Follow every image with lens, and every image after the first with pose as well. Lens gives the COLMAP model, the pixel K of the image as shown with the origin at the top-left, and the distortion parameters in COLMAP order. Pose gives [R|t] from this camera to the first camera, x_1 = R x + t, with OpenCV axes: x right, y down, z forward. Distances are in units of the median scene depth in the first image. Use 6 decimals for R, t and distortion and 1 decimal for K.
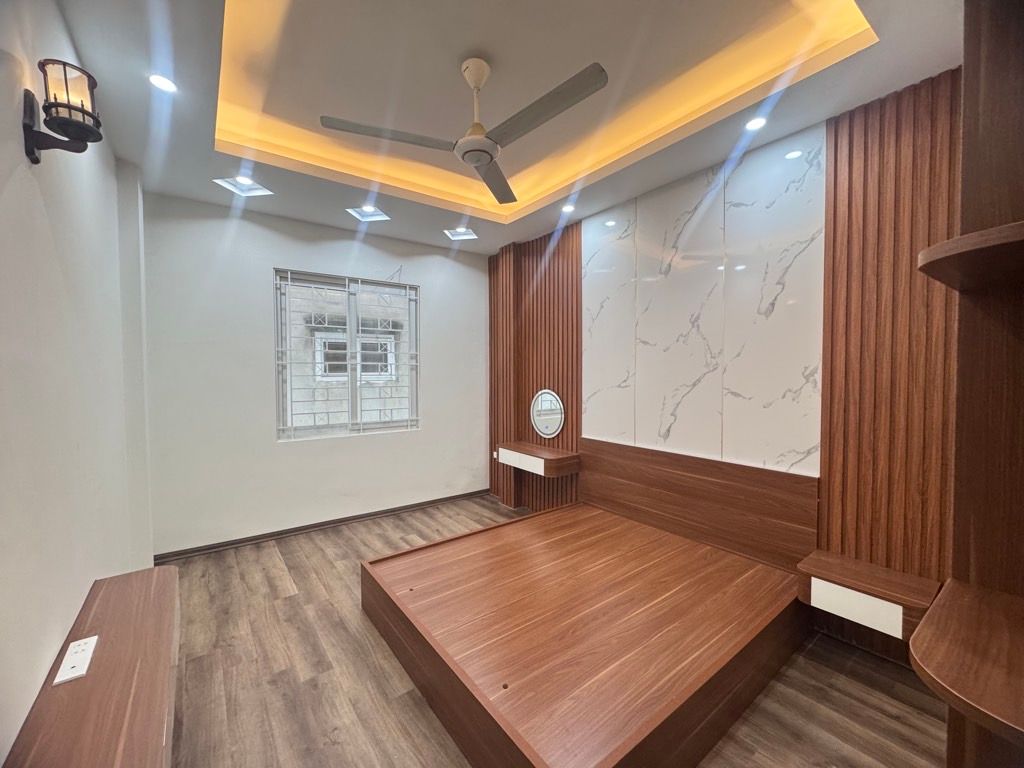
lens RADIAL K [[407.9, 0, 512.3], [0, 407.9, 381.7], [0, 0, 1]] dist [-0.002289, 0.000537]
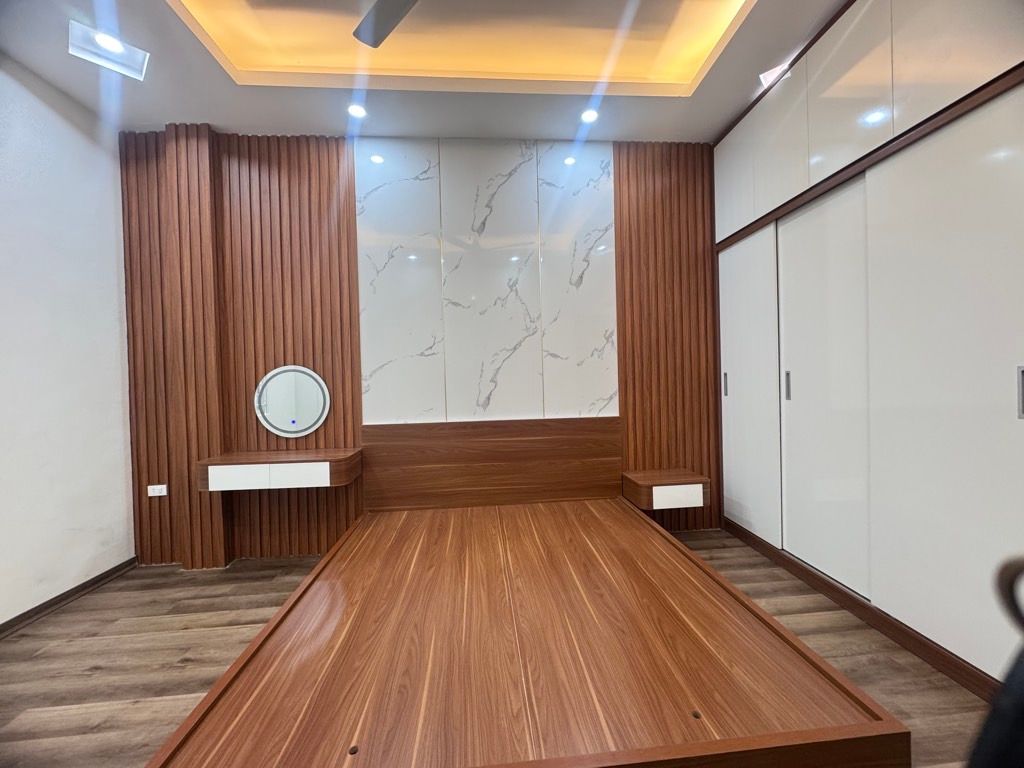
lens RADIAL K [[407.9, 0, 512.3], [0, 407.9, 381.7], [0, 0, 1]] dist [-0.002289, 0.000537]
pose [[0.537909, -0.019796, 0.842770, -0.353790], [0.046784, 0.998885, -0.006397, 0.082936], [-0.841704, 0.042870, 0.538235, 0.408949]]
